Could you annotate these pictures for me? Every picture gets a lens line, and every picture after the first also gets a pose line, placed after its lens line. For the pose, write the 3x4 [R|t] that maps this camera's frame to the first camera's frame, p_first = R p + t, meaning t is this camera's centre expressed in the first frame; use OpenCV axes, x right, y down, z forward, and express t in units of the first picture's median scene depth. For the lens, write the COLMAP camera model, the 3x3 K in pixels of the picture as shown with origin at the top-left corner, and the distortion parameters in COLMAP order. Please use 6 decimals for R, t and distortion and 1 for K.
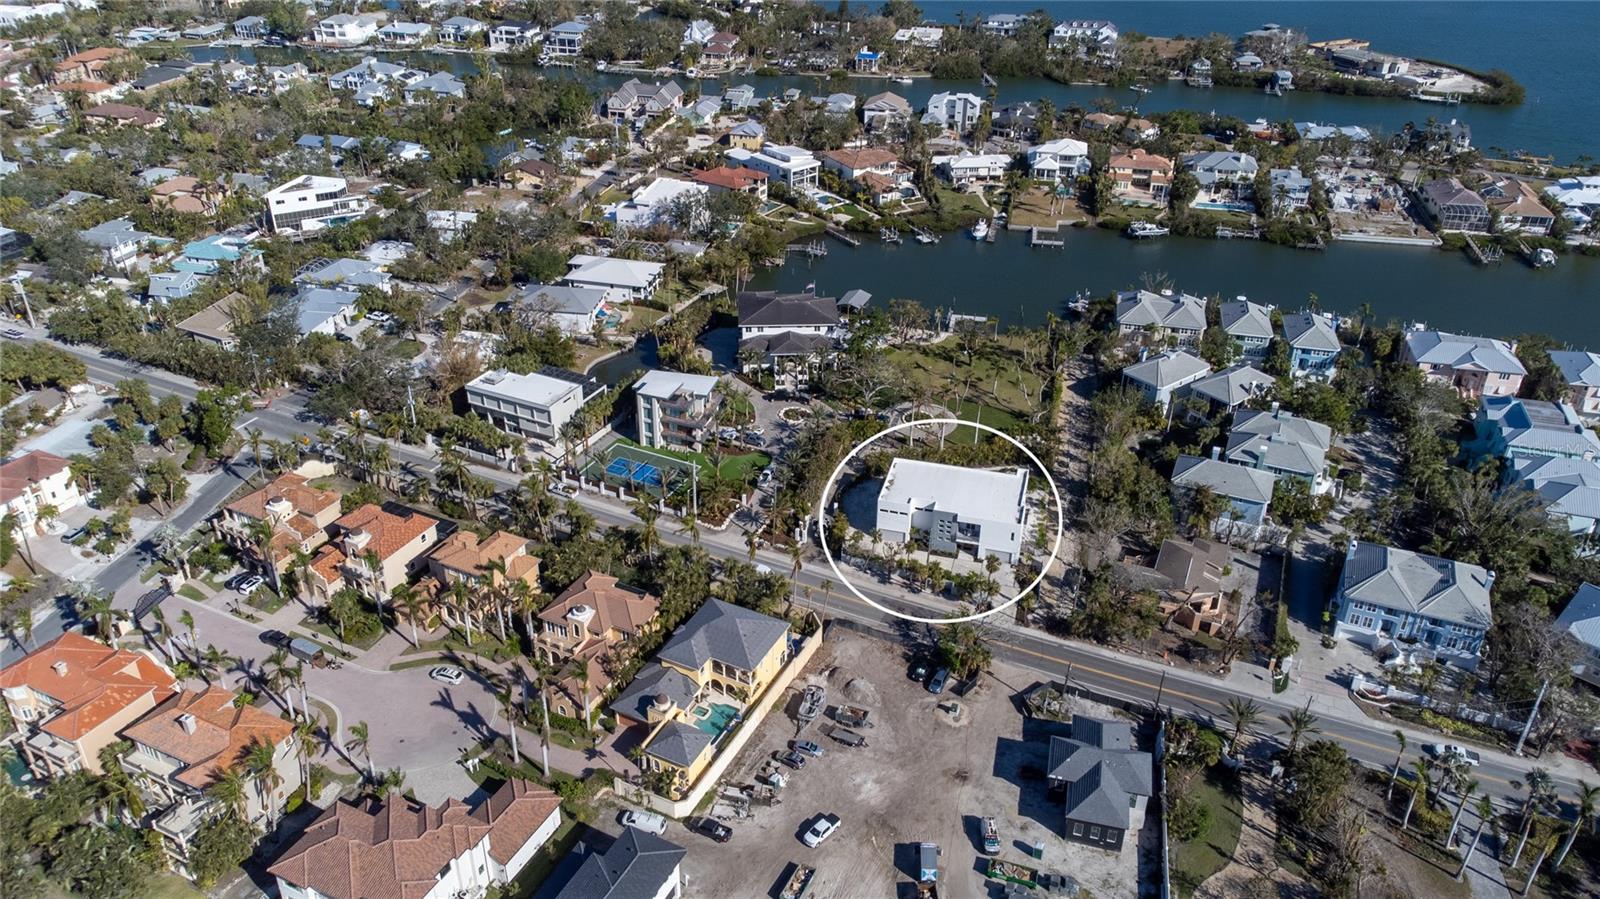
lens RADIAL K [[1196.1, 0, 793.3], [0, 1196.1, 445.2], [0, 0, 1]] dist [0.036211, 0.012653]
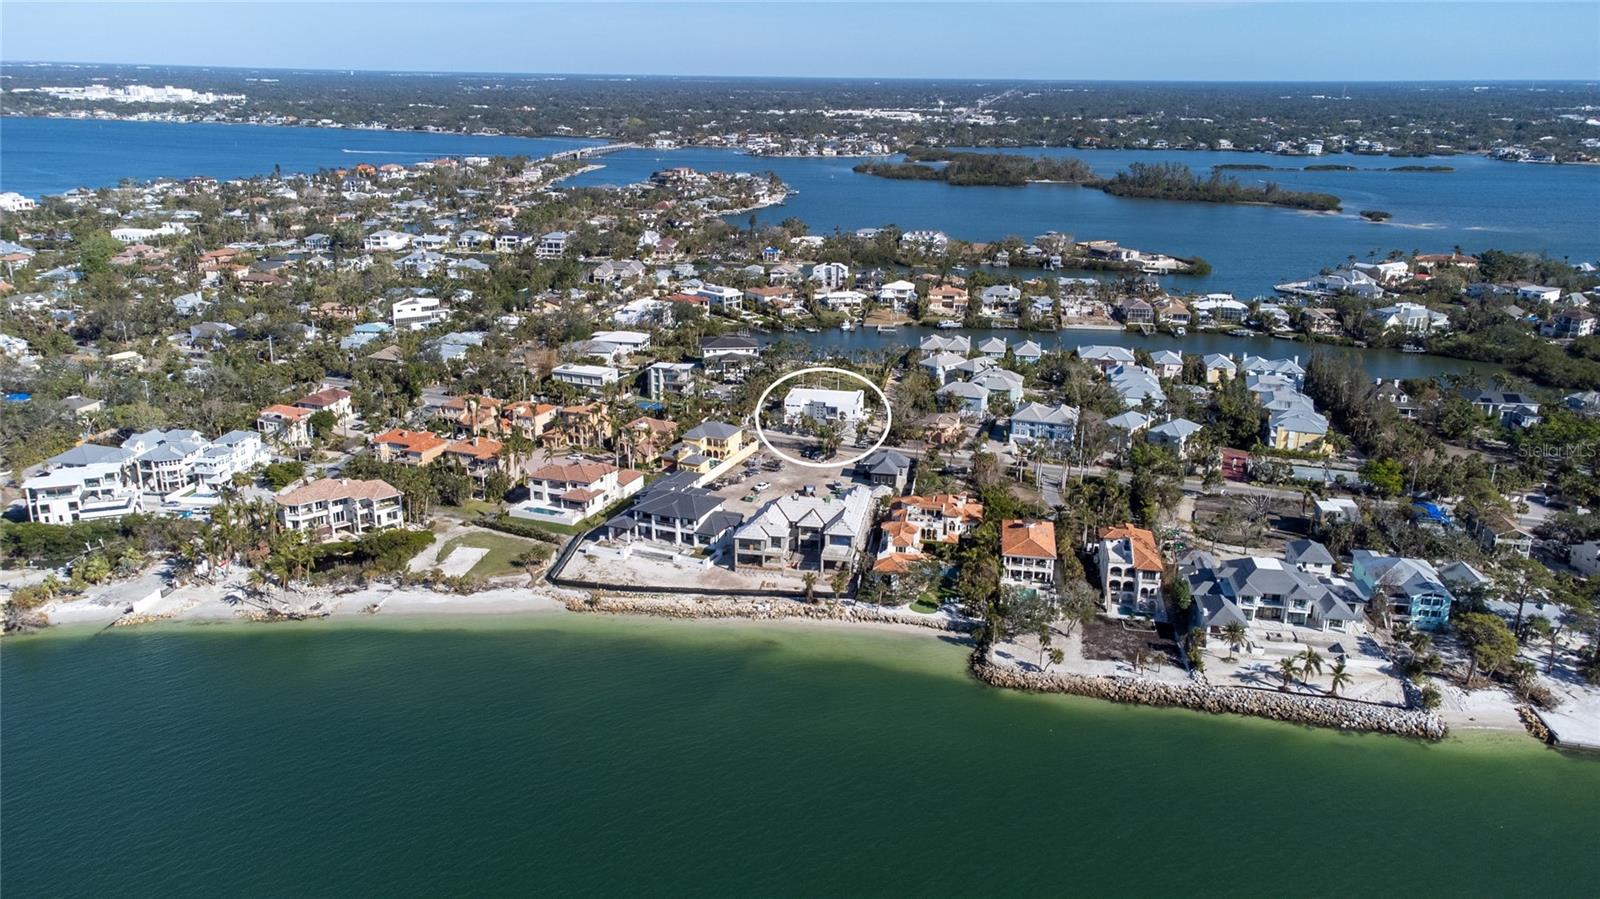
lens RADIAL K [[1196.1, 0, 804.3], [0, 1196.1, 454.0], [0, 0, 1]] dist [0.036211, 0.012653]
pose [[0.996161, -0.025018, 0.083893, -0.032900], [0.041920, 0.977605, -0.206229, 0.286148], [-0.076855, 0.208954, 0.974901, -0.462823]]
